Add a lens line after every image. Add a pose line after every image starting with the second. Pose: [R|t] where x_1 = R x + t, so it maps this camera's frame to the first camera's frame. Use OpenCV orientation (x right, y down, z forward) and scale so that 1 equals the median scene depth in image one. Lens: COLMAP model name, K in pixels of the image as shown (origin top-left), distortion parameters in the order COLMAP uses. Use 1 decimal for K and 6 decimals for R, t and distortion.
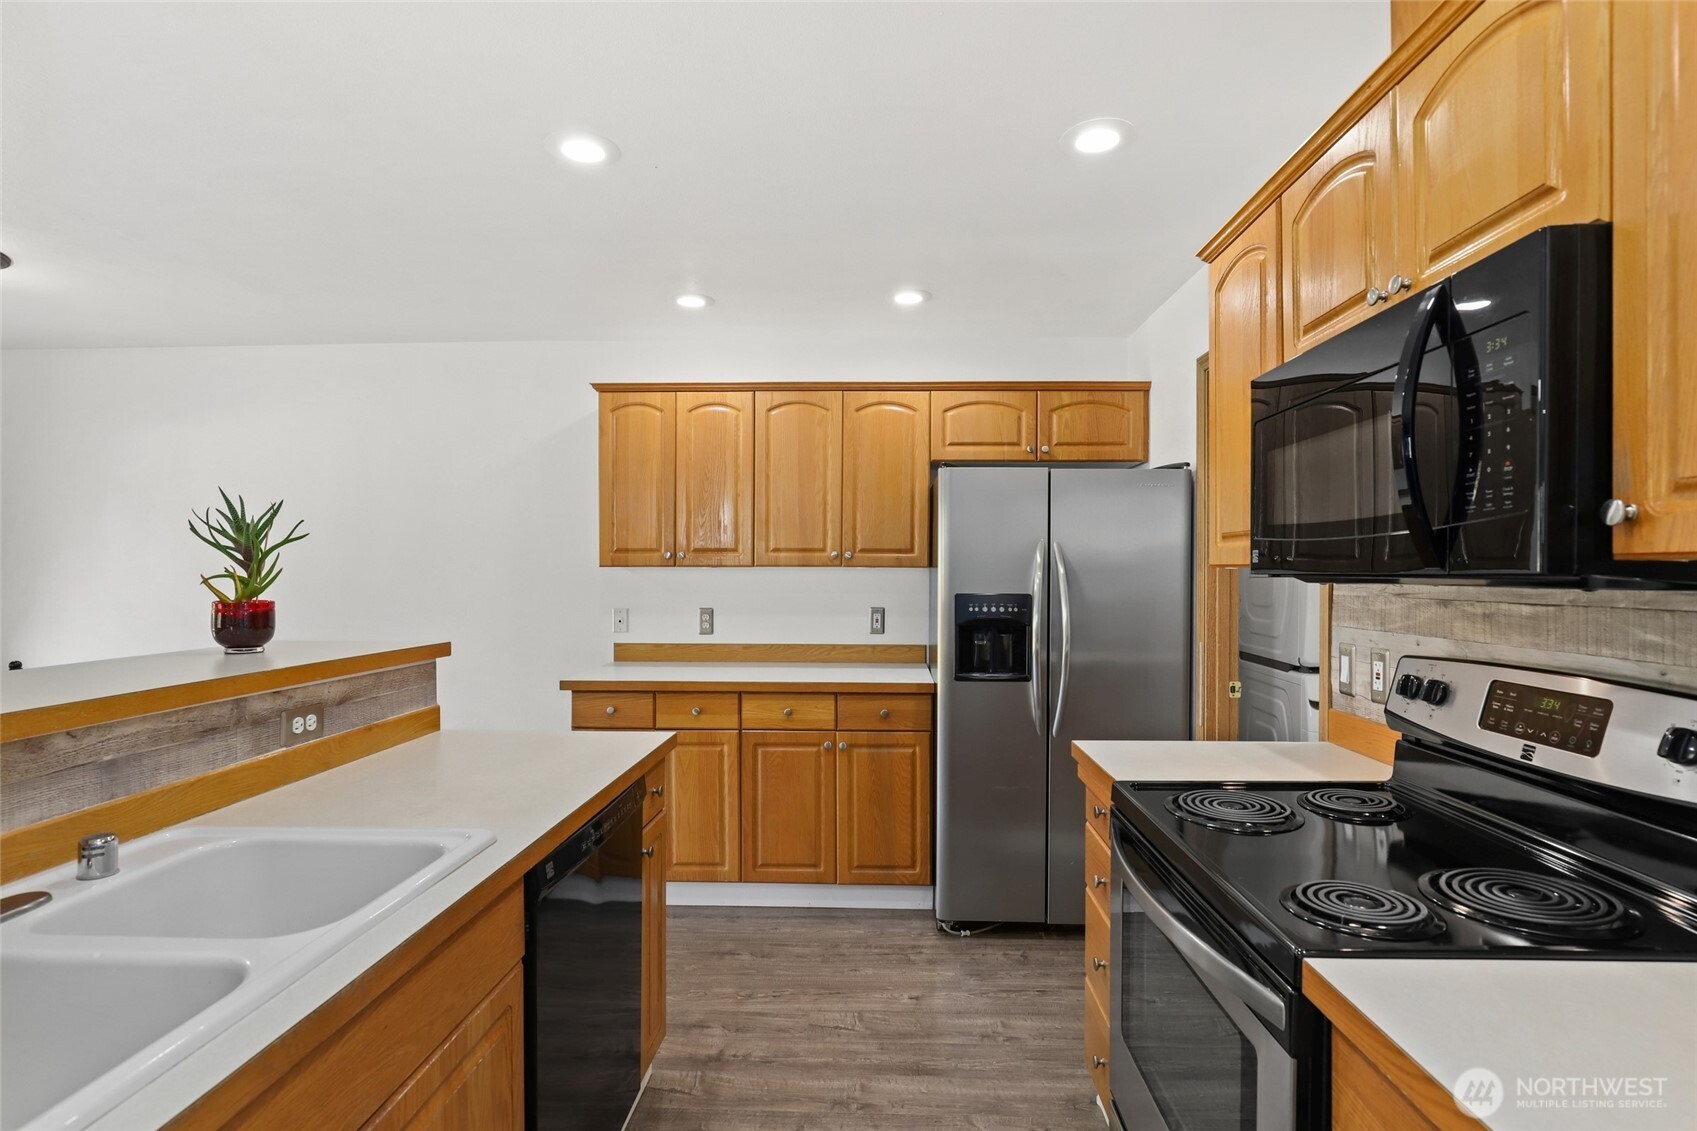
lens RADIAL K [[821.3, 0, 855.5], [0, 821.3, 571.6], [0, 0, 1]] dist [-0.012457, 0.004872]
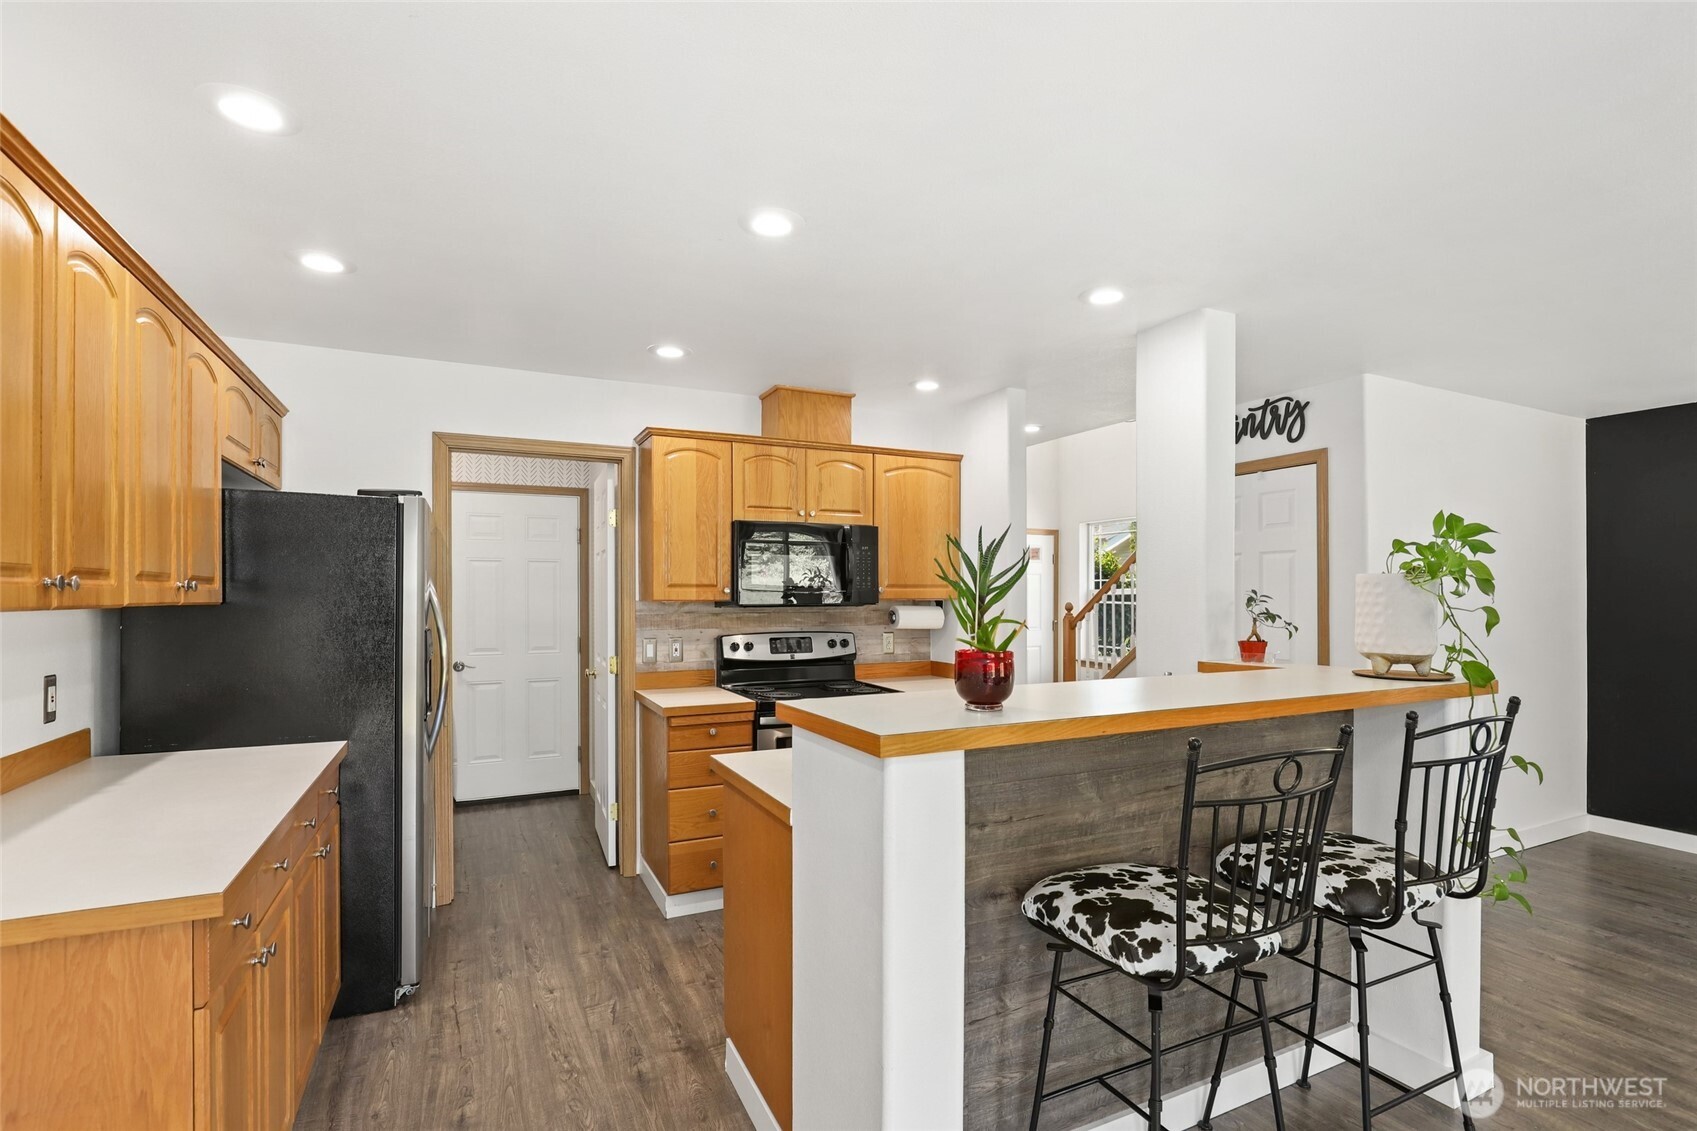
lens RADIAL K [[790.1, 0, 865.3], [0, 790.1, 589.7], [0, 0, 1]] dist [-0.018137, 0.003525]
pose [[-0.476663, 0.000889, 0.879085, -1.398030], [-0.000287, 0.999999, -0.001167, -0.030298], [-0.879086, -0.000808, -0.476663, 1.483274]]
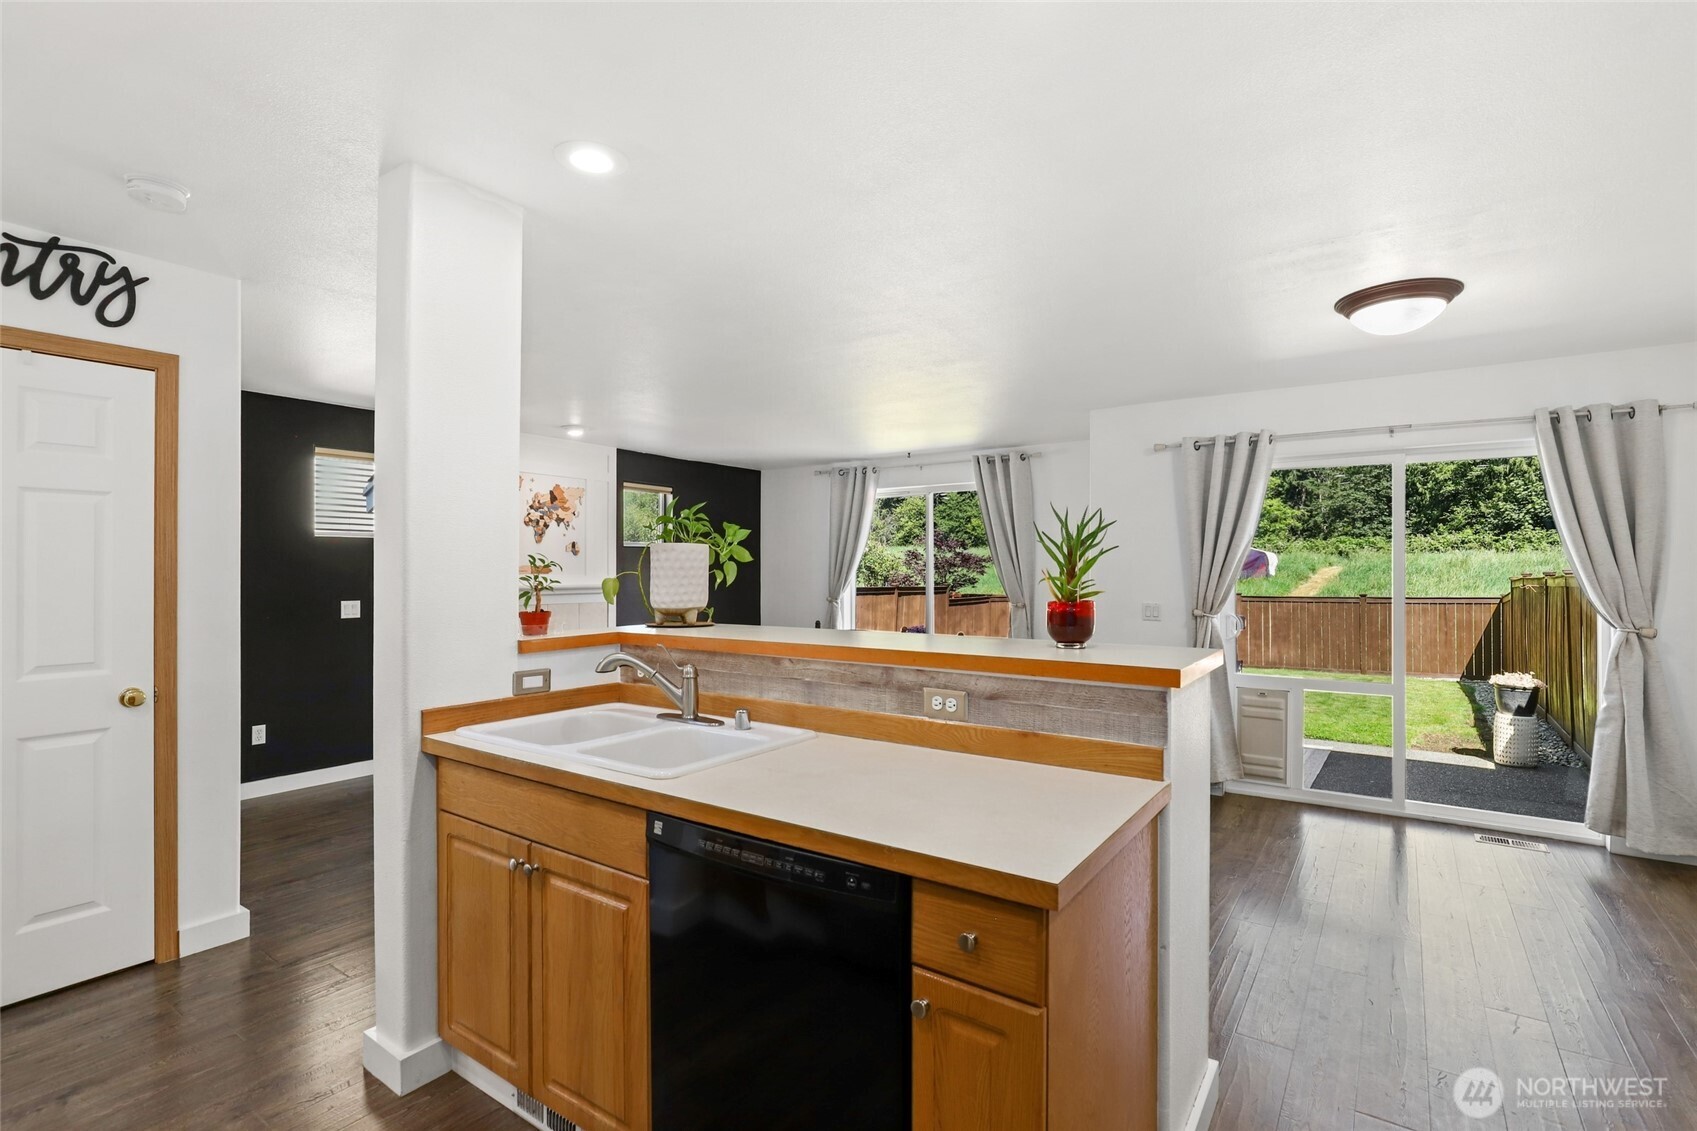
lens RADIAL K [[790.1, 0, 858.6], [0, 790.1, 559.6], [0, 0, 1]] dist [-0.018137, 0.003525]
pose [[-0.536885, -0.014130, -0.843537, 0.303257], [-0.001239, 0.999872, -0.015960, -0.002134], [0.843654, -0.007524, -0.536834, 1.303415]]
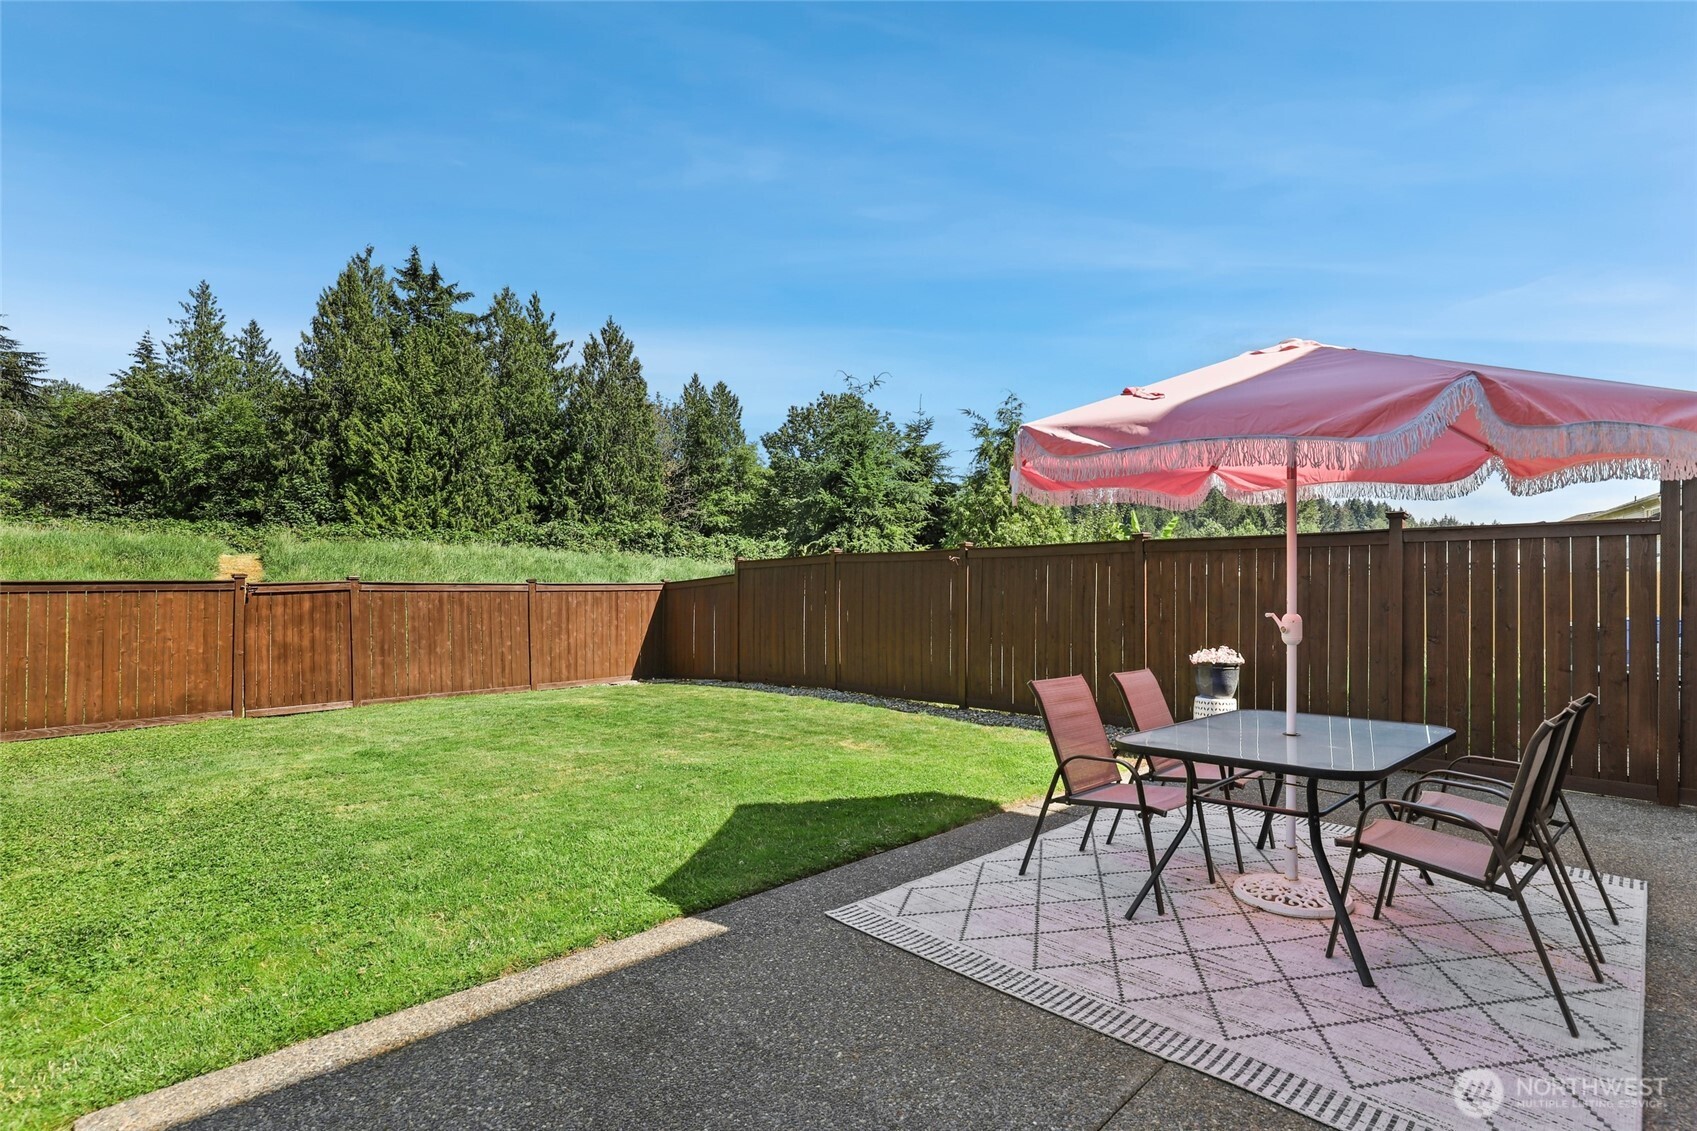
lens RADIAL K [[790.1, 0, 886.5], [0, 790.1, 573.8], [0, 0, 1]] dist [-0.018137, 0.003525]
pose [[0.747070, -0.001656, -0.664743, -3.911244], [-0.010903, 0.999832, -0.014744, 0.271665], [0.664655, 0.018262, 0.746927, -1.623681]]
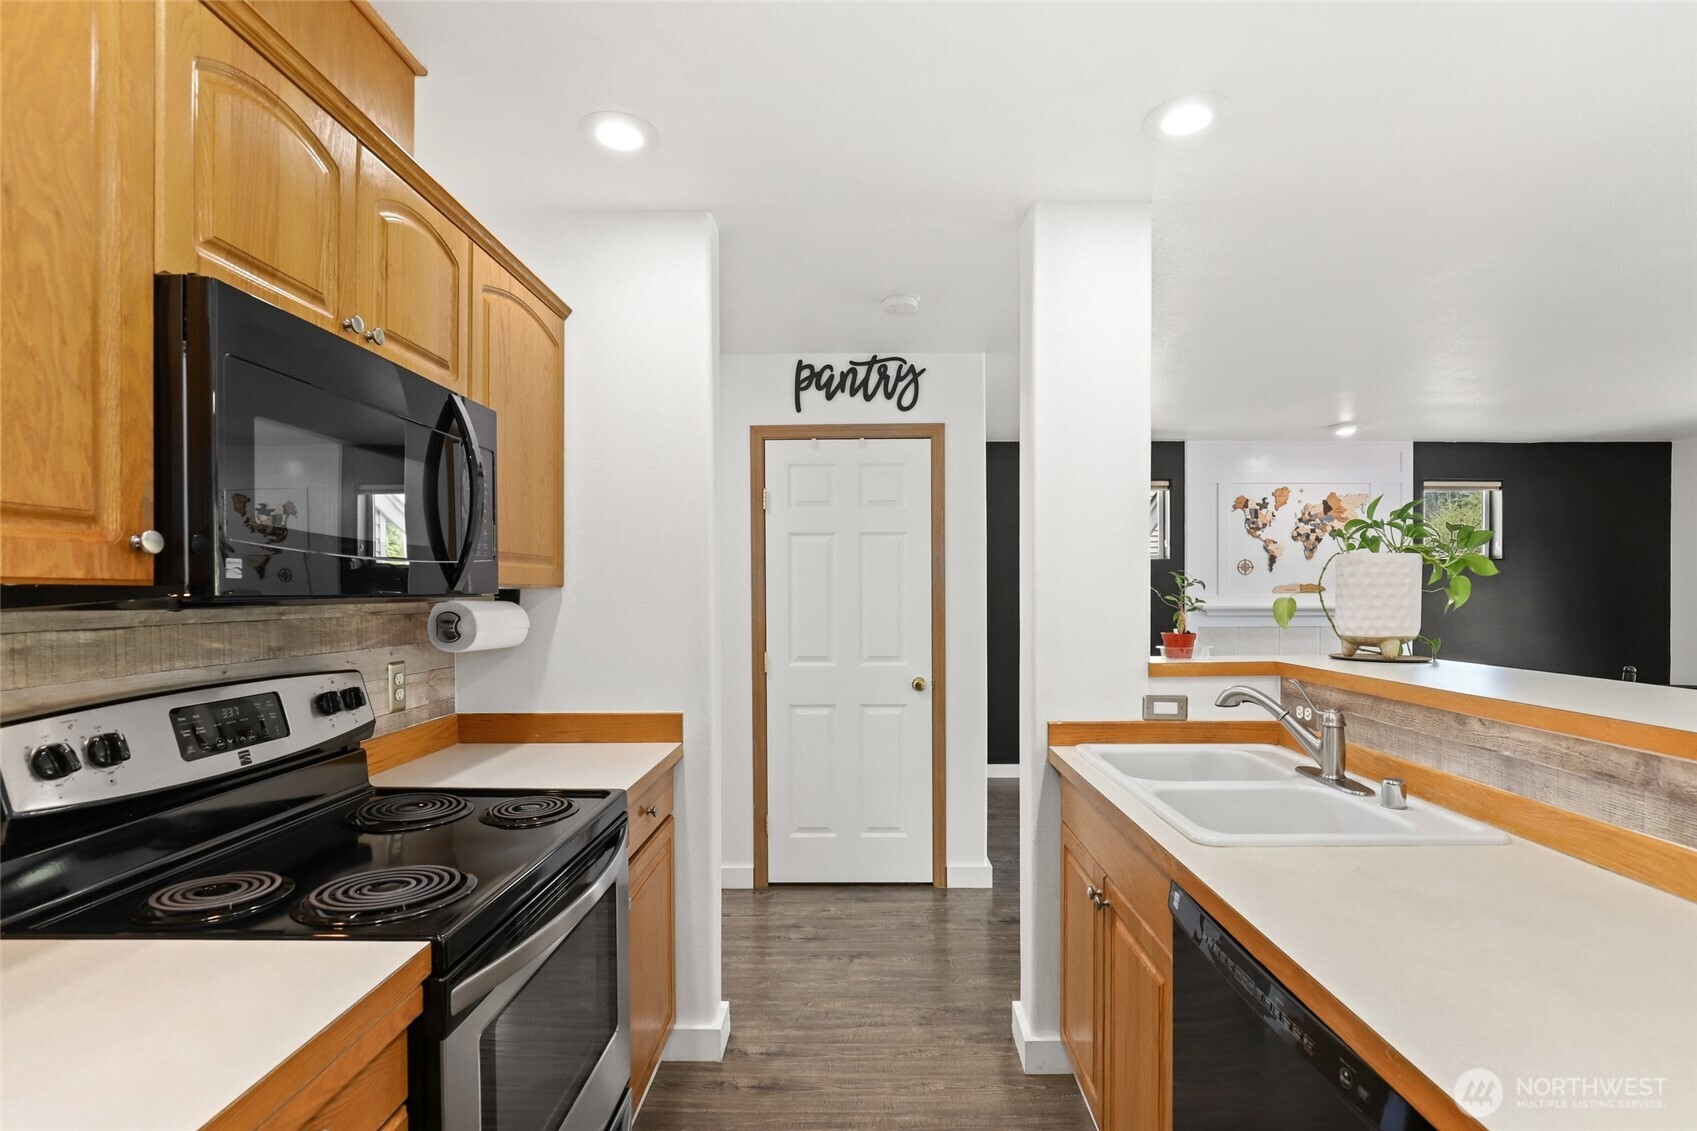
lens RADIAL K [[790.1, 0, 865.2], [0, 790.1, 595.9], [0, 0, 1]] dist [-0.018137, 0.003525]
pose [[-0.999677, -0.000093, -0.025425, 0.013733], [-0.000254, 0.999980, 0.006335, -0.001100], [0.025424, 0.006339, -0.999657, 1.349620]]
